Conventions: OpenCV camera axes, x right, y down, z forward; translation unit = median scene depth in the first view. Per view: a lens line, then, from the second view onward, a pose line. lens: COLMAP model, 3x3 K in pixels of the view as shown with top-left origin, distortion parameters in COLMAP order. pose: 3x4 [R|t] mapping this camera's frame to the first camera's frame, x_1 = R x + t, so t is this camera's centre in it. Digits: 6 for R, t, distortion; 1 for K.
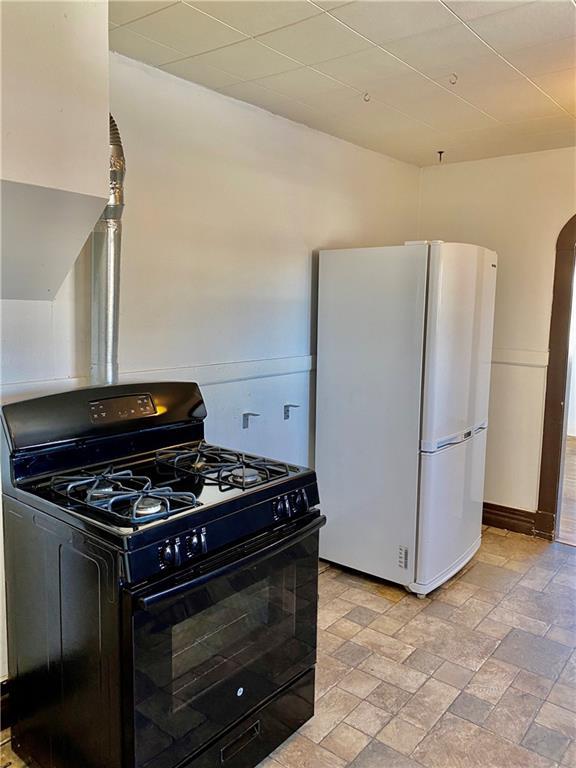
lens RADIAL K [[598.3, 0, 282.6], [0, 598.3, 373.3], [0, 0, 1]] dist [0.021787, -0.027705]
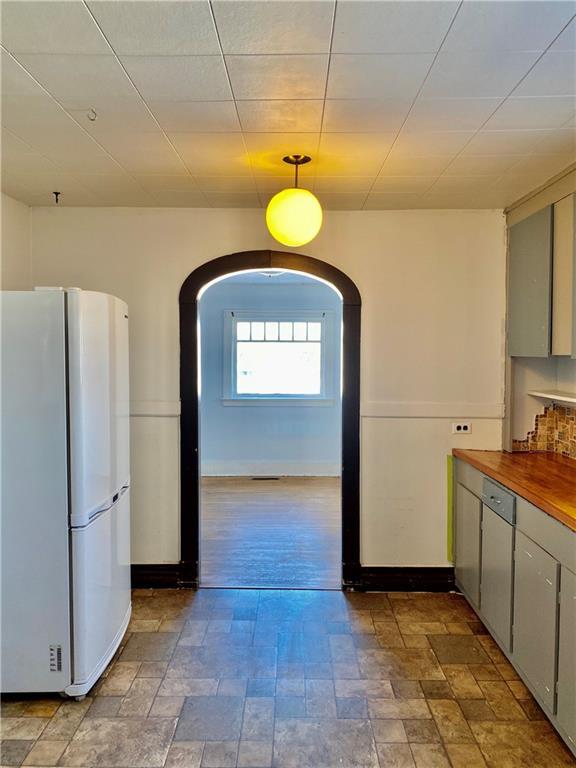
lens RADIAL K [[598.3, 0, 293.9], [0, 598.3, 371.2], [0, 0, 1]] dist [0.021787, -0.027705]
pose [[0.778214, -0.037209, 0.626896, -0.052997], [0.088730, 0.994744, -0.051106, -0.020880], [-0.621700, 0.095396, 0.777425, 0.104816]]
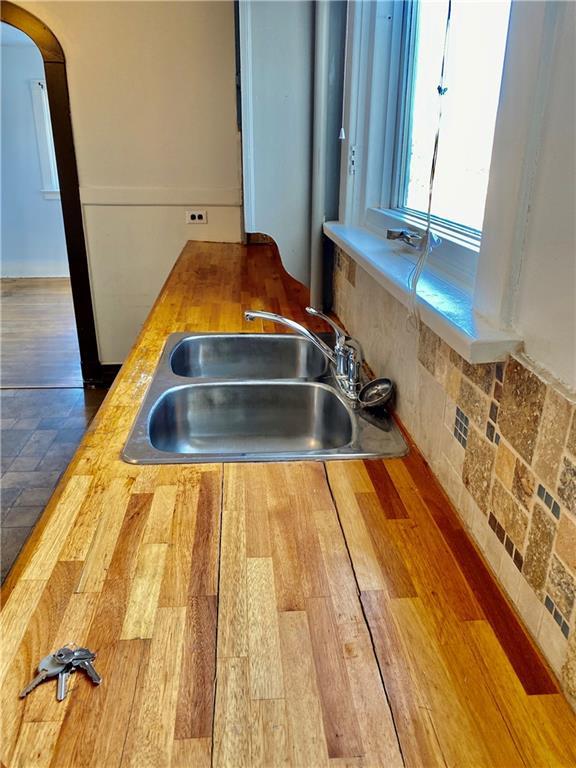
lens RADIAL K [[598.3, 0, 289.0], [0, 598.3, 388.4], [0, 0, 1]] dist [0.021787, -0.027705]
pose [[0.711665, -0.281959, 0.643453, 0.295891], [0.095631, 0.946279, 0.308887, 0.036908], [-0.695979, -0.158290, 0.700398, -0.104591]]
